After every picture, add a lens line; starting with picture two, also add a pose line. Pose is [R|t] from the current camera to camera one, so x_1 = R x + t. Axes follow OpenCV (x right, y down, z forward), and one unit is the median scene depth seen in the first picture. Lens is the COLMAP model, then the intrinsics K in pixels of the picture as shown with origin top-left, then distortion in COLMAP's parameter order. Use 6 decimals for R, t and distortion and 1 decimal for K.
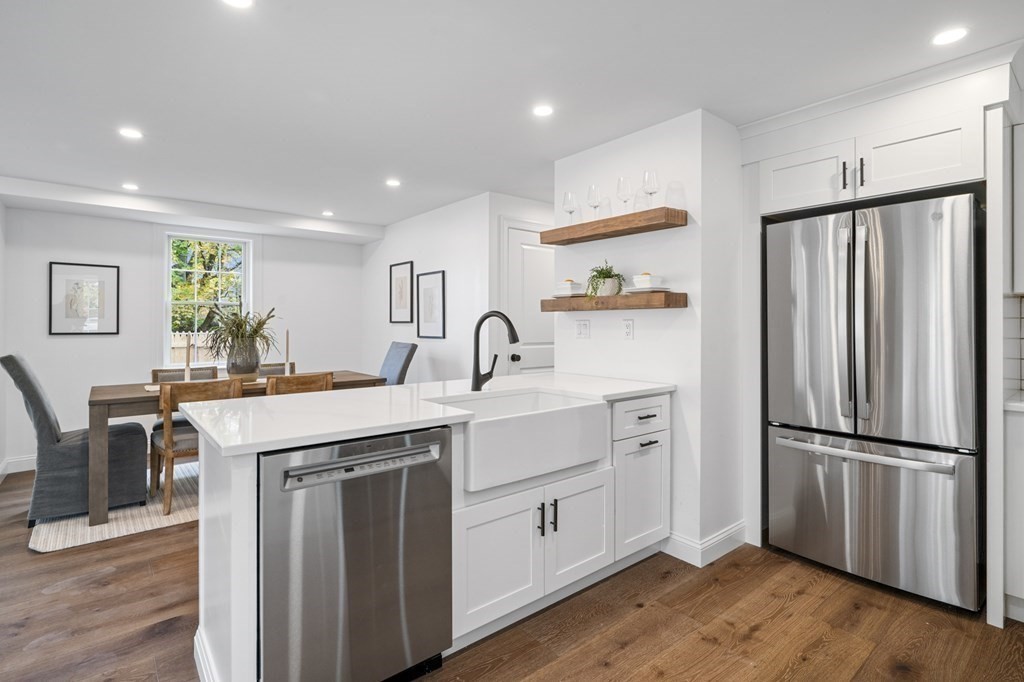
lens RADIAL K [[496.6, 0, 514.3], [0, 496.6, 323.4], [0, 0, 1]] dist [0.000395, 0.000026]
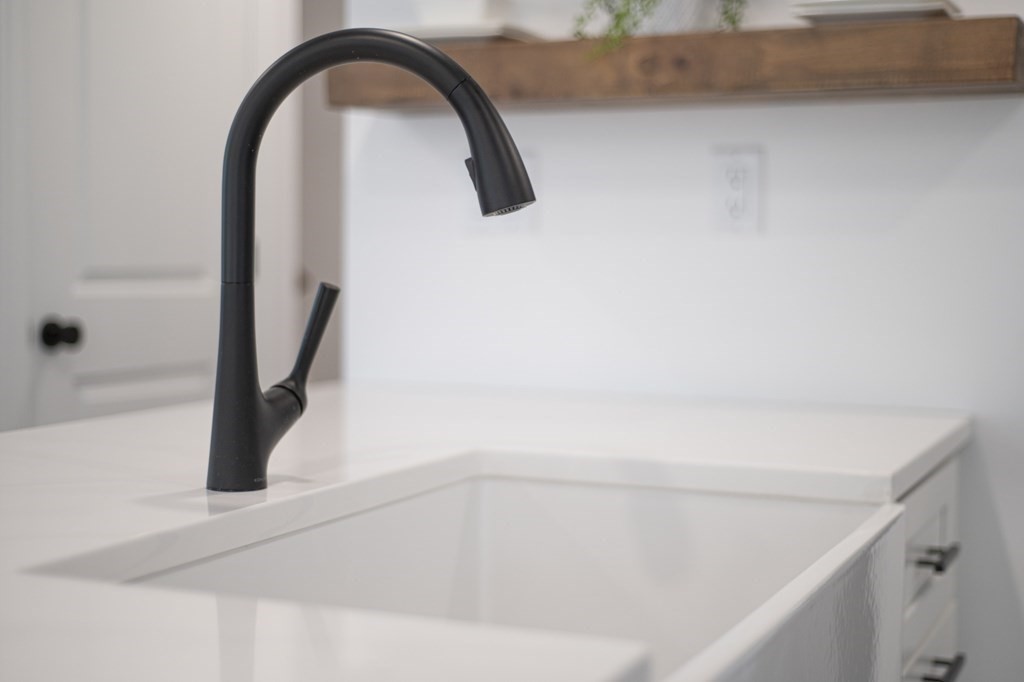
lens RADIAL K [[1528.7, 0, 512.0], [0, 1528.7, 341.0], [0, 0, 1]] dist [-0.018375, -0.077534]
pose [[0.895438, -0.017929, 0.444826, -0.200531], [-0.009946, 0.998134, 0.060251, 0.043588], [-0.445076, -0.058375, 0.893588, 0.427098]]
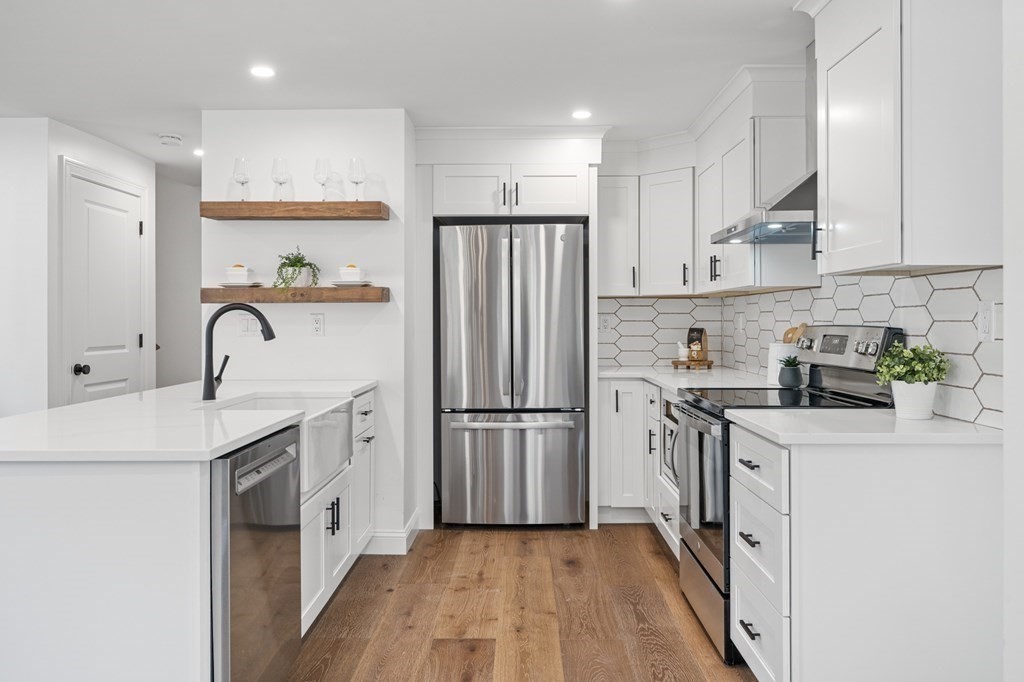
lens RADIAL K [[739.9, 0, 511.7], [0, 739.9, 319.7], [0, 0, 1]] dist [-0.007477, -0.001983]
pose [[0.653551, -0.003351, 0.756875, -0.597440], [0.002297, 0.999994, 0.002444, 0.001022], [-0.756879, 0.000141, 0.653555, -0.158497]]
